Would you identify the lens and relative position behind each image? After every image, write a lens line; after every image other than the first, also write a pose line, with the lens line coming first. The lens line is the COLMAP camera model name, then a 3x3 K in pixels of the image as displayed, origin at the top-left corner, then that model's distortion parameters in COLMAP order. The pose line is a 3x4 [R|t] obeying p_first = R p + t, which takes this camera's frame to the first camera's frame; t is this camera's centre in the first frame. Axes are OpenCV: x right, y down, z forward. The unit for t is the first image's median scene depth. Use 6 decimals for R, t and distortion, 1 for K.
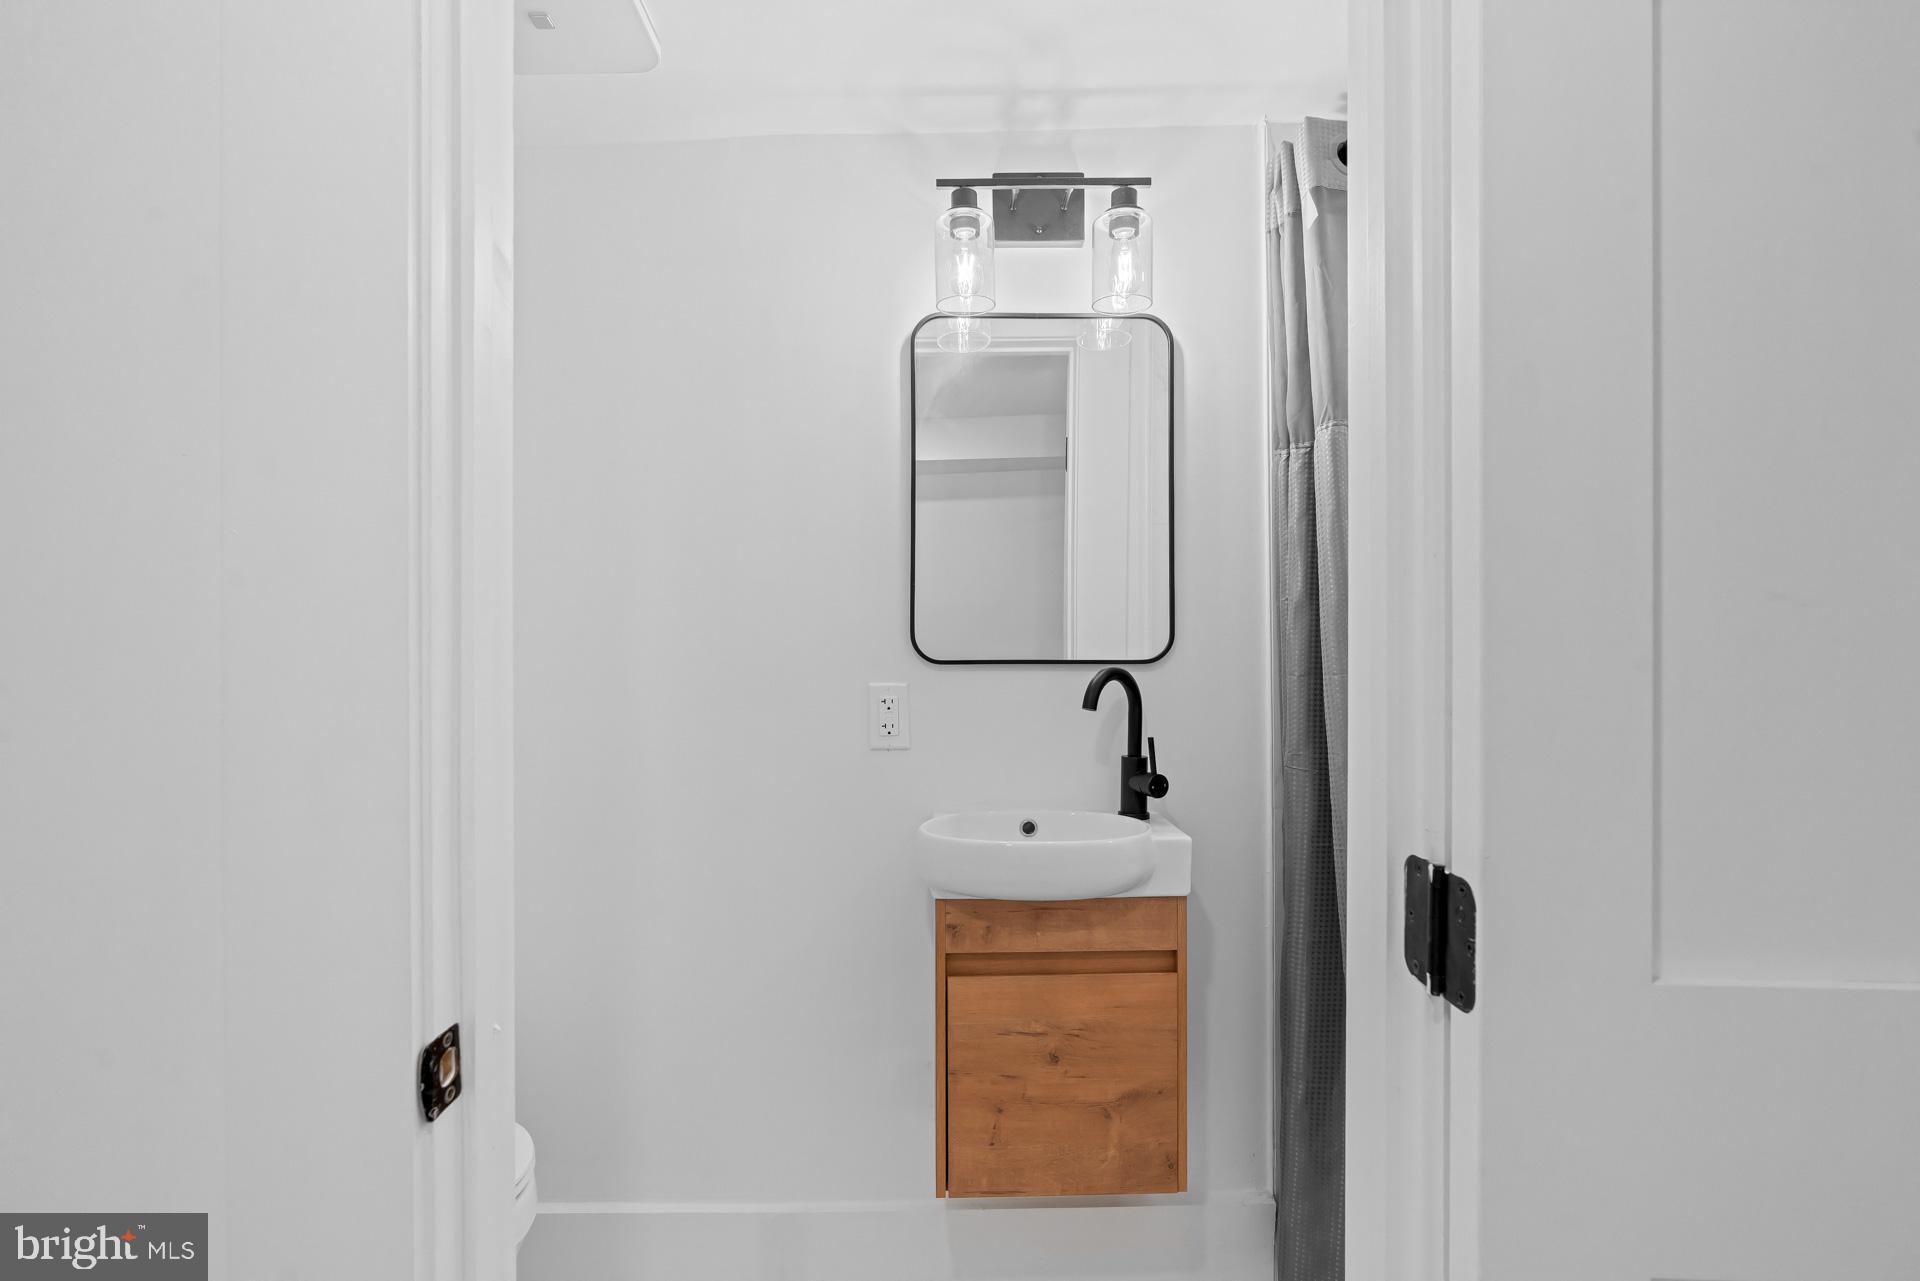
lens RADIAL K [[867.3, 0, 959.4], [0, 867.3, 645.0], [0, 0, 1]] dist [-0.006290, 0.001022]
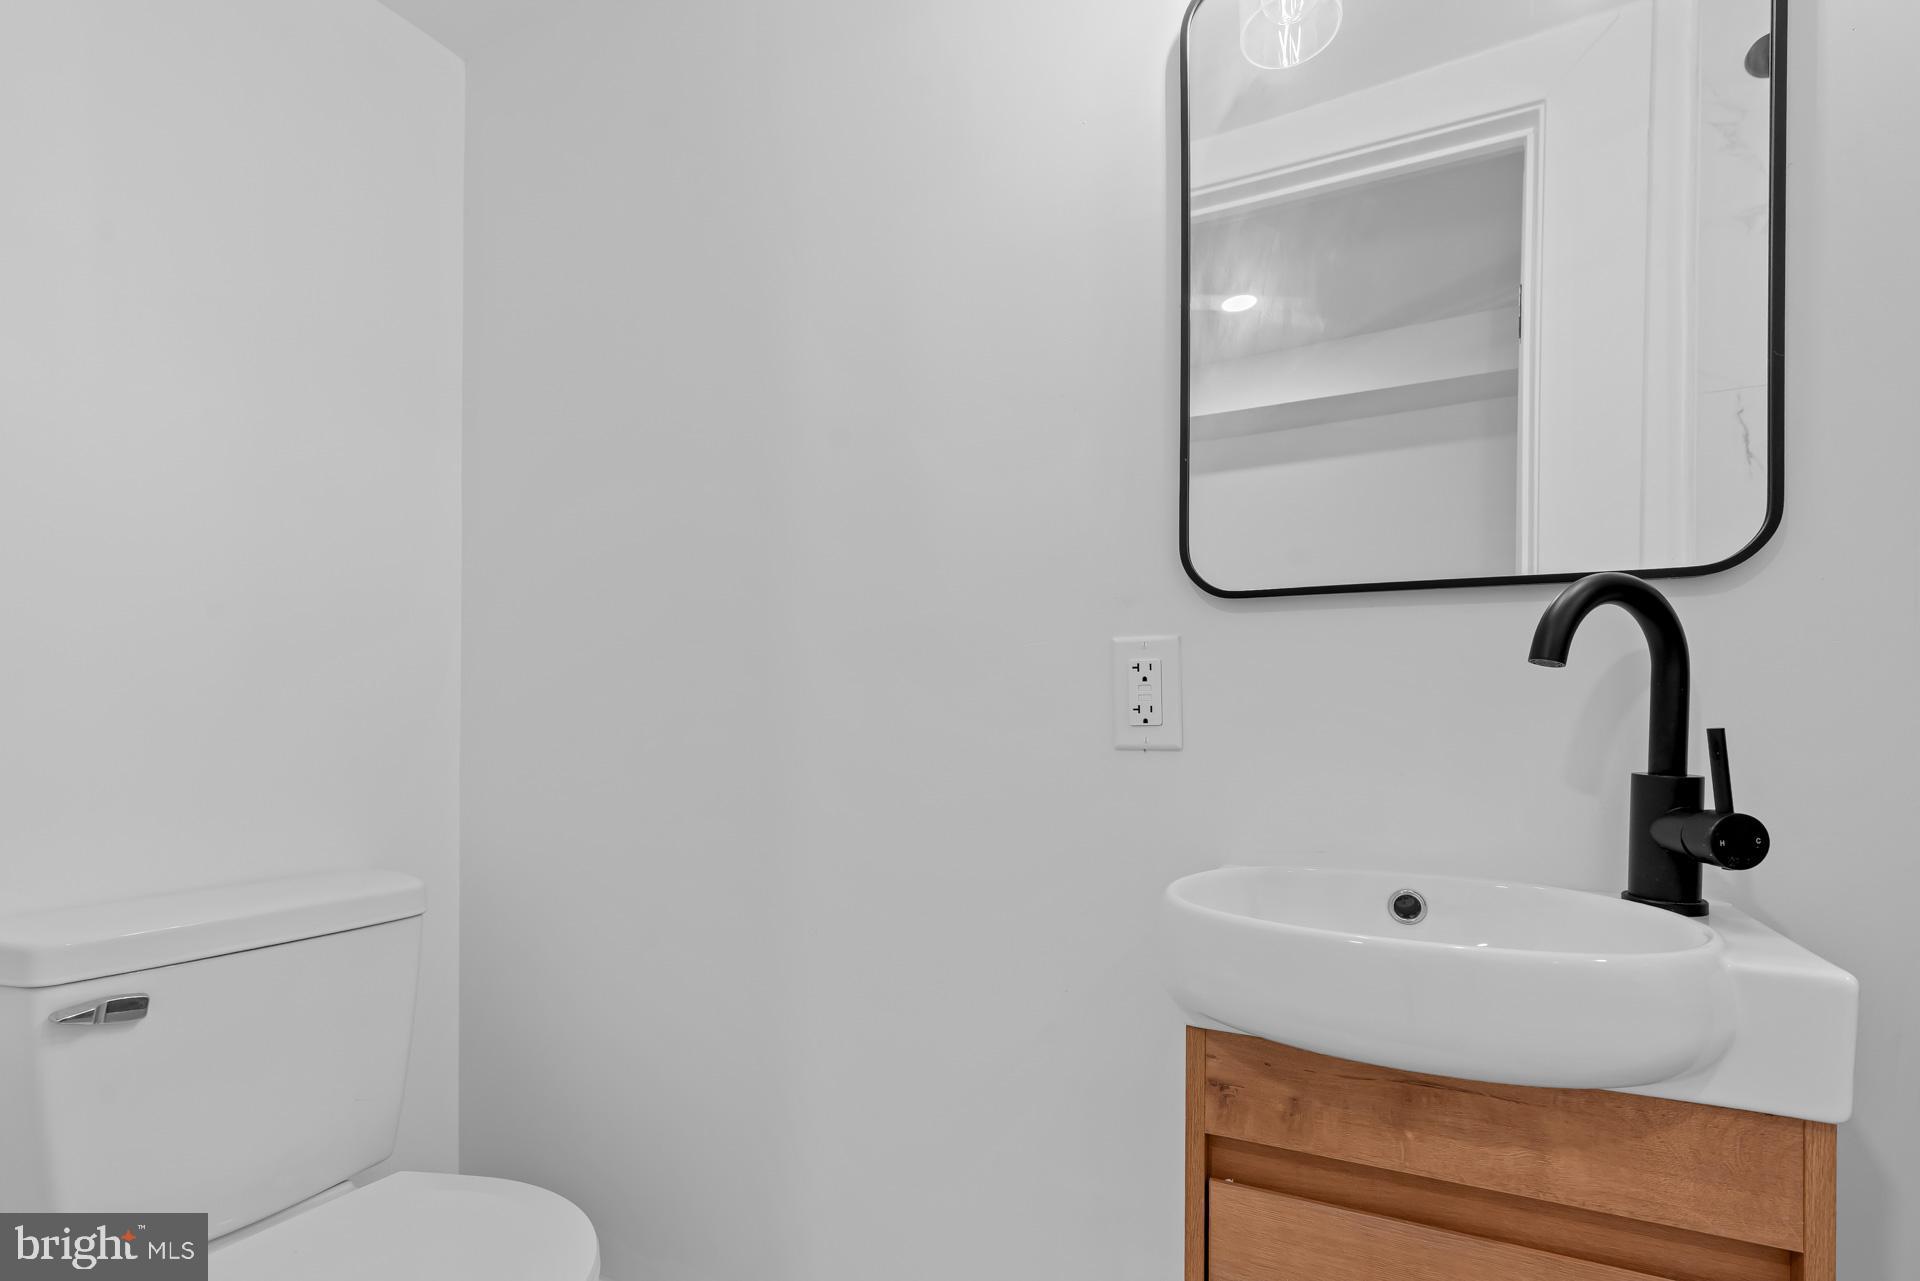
lens RADIAL K [[875.5, 0, 960.6], [0, 875.5, 709.1], [0, 0, 1]] dist [-0.007853, 0.000926]
pose [[0.895310, 0.007097, -0.445386, 0.081715], [-0.000894, 0.999900, 0.014135, 0.097627], [0.445442, -0.012257, 0.895227, 0.473314]]
